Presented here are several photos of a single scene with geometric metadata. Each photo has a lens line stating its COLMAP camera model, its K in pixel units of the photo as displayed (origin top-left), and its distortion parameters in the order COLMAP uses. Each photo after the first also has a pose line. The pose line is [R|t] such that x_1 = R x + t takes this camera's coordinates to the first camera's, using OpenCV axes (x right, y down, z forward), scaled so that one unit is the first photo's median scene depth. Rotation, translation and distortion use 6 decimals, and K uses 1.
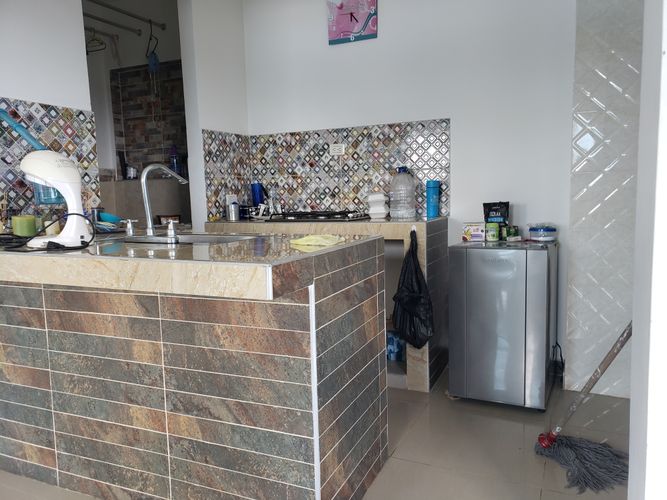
lens RADIAL K [[520.9, 0, 332.3], [0, 520.9, 254.1], [0, 0, 1]] dist [0.074162, -0.078061]
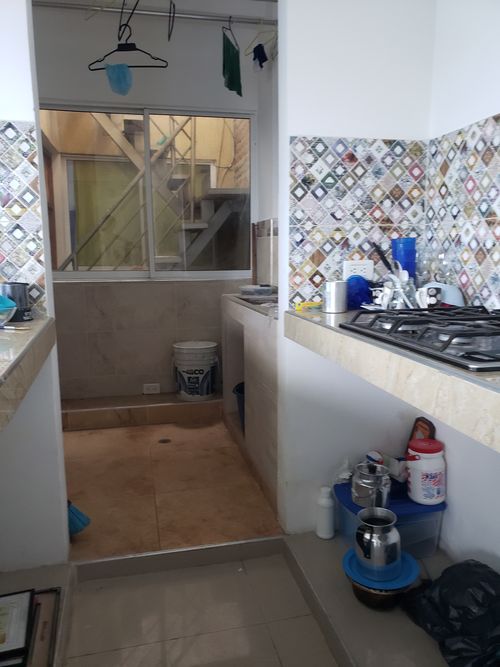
lens RADIAL K [[520.9, 0, 246.6], [0, 520.9, 331.0], [0, 0, 1]] dist [0.074162, -0.078061]
pose [[0.641566, 0.133520, -0.755358, 0.140994], [-0.096901, 0.990953, 0.092860, -0.083671], [0.760923, 0.013619, 0.648700, 0.591908]]
